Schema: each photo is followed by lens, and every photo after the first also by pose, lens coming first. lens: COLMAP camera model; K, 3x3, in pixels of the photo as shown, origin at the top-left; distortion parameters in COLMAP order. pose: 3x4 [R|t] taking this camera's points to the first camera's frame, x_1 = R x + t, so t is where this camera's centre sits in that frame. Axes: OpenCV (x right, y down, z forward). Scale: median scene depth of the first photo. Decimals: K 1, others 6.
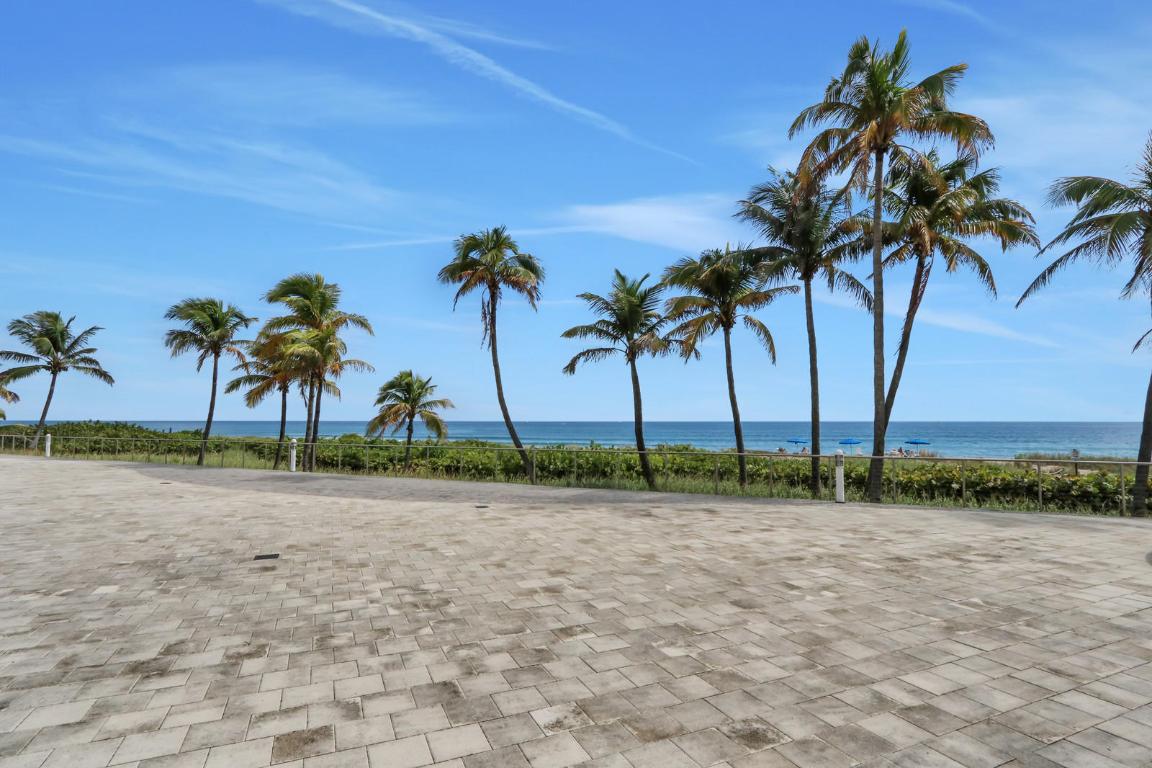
lens RADIAL K [[569.8, 0, 573.3], [0, 569.8, 378.8], [0, 0, 1]] dist [-0.015374, 0.001488]
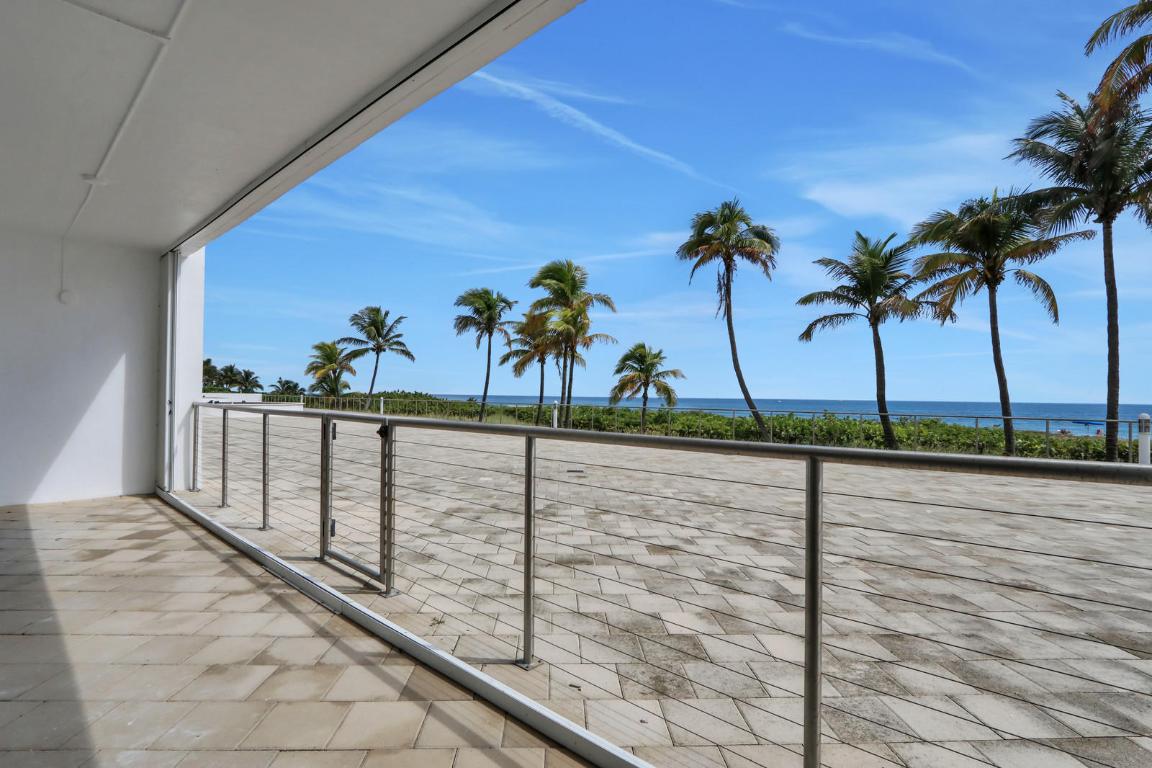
lens RADIAL K [[550.8, 0, 574.9], [0, 550.8, 388.2], [0, 0, 1]] dist [-0.012119, 0.001095]
pose [[0.927734, 0.006599, -0.373183, -0.020141], [0.014901, 0.998392, 0.054699, 0.016180], [0.372943, -0.056307, 0.926144, -0.061343]]
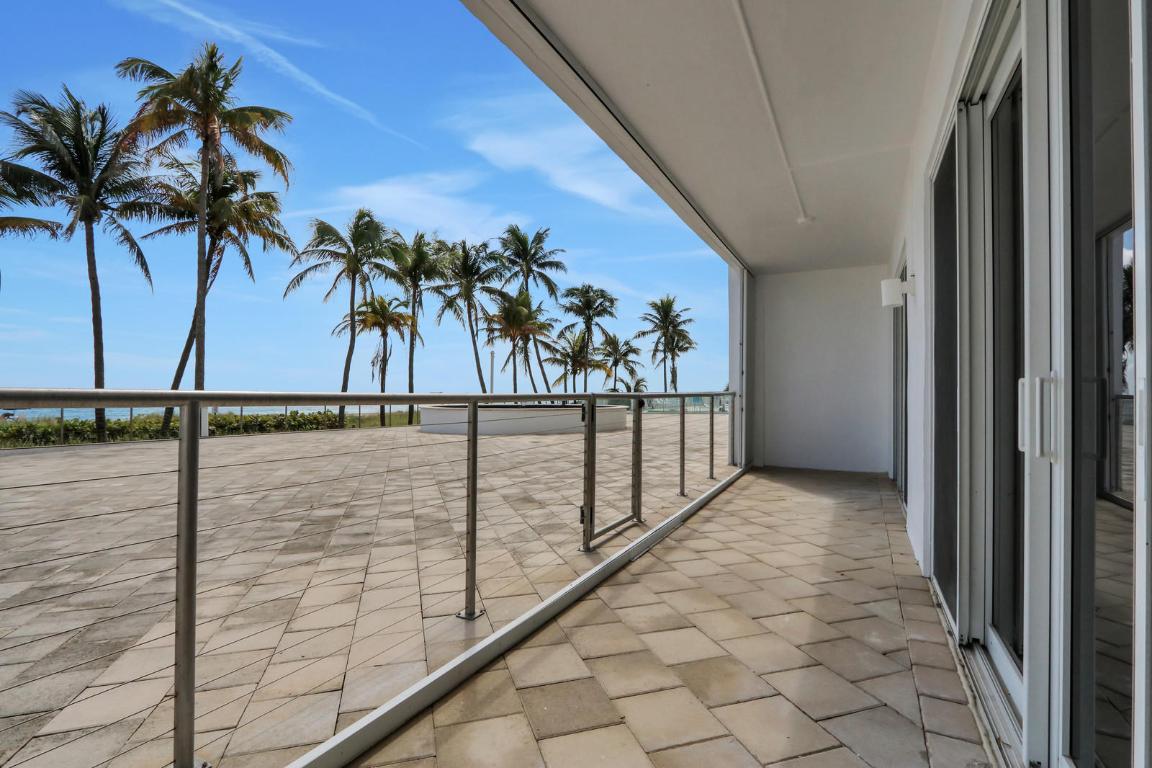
lens RADIAL K [[542.4, 0, 576.0], [0, 542.4, 384.0], [0, 0, 1]] dist [-0.017989, 0.000832]
pose [[0.107779, 0.019562, 0.993982, -0.343037], [-0.078118, 0.996882, -0.011149, 0.034703], [-0.991101, -0.076447, 0.108971, 0.067471]]
